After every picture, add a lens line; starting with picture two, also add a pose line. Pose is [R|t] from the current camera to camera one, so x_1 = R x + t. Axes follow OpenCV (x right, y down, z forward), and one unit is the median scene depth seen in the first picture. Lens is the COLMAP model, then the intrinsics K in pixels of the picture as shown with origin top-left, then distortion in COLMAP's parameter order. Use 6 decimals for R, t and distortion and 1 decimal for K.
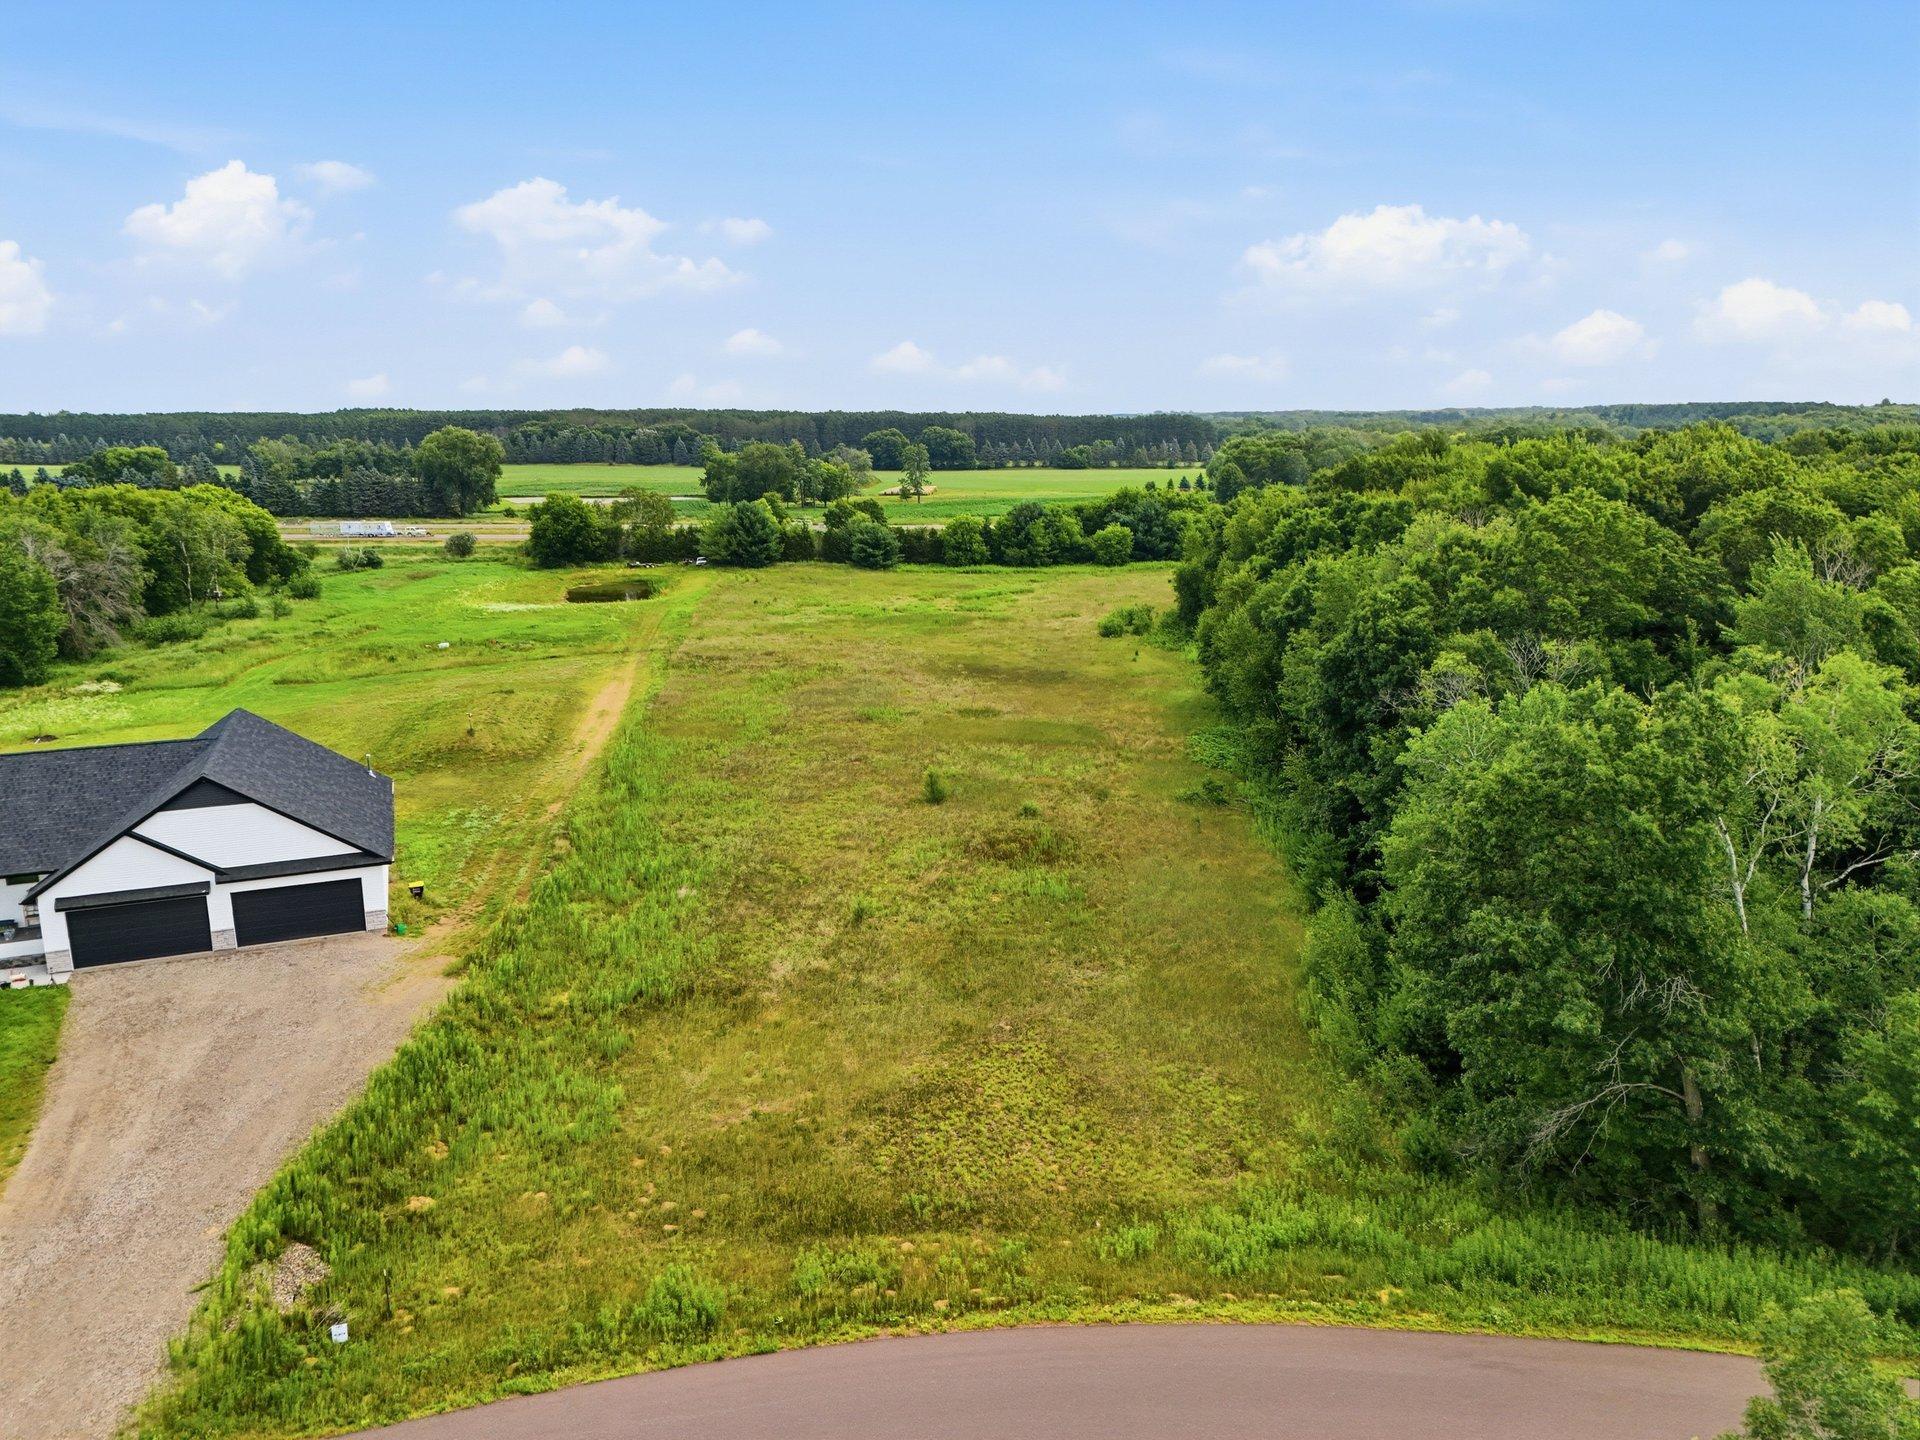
lens RADIAL K [[1400.4, 0, 963.1], [0, 1400.4, 728.9], [0, 0, 1]] dist [0.066960, -0.048145]
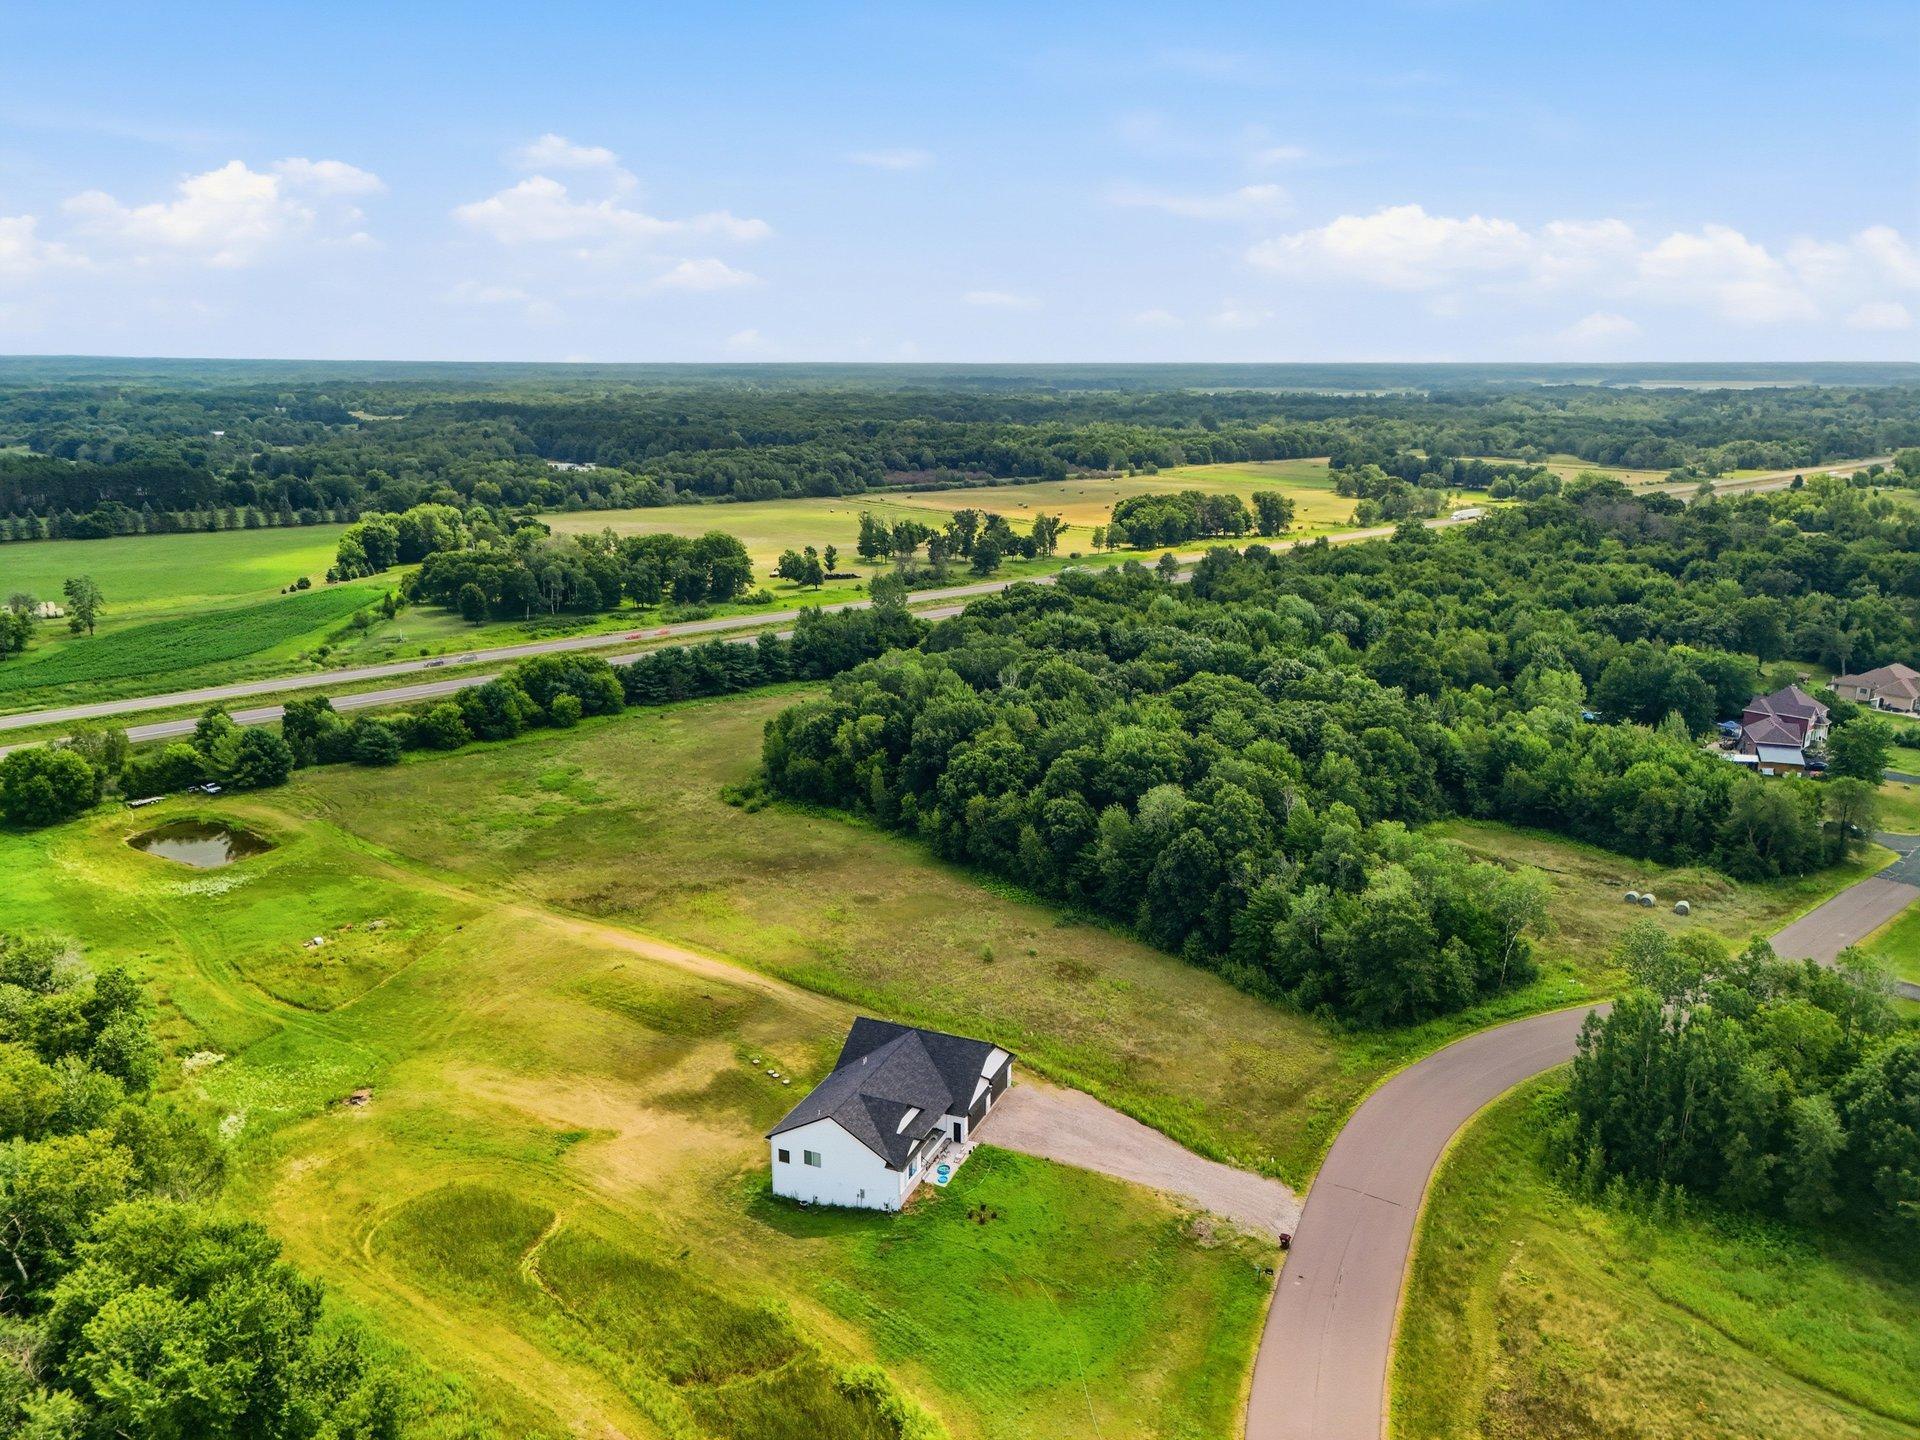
lens RADIAL K [[1400.4, 0, 961.8], [0, 1400.4, 725.7], [0, 0, 1]] dist [0.066960, -0.048145]
pose [[0.704318, -0.171243, 0.688921, -1.963284], [0.150018, 0.984456, 0.091333, -0.671675], [-0.693853, 0.039023, 0.719059, -0.660292]]
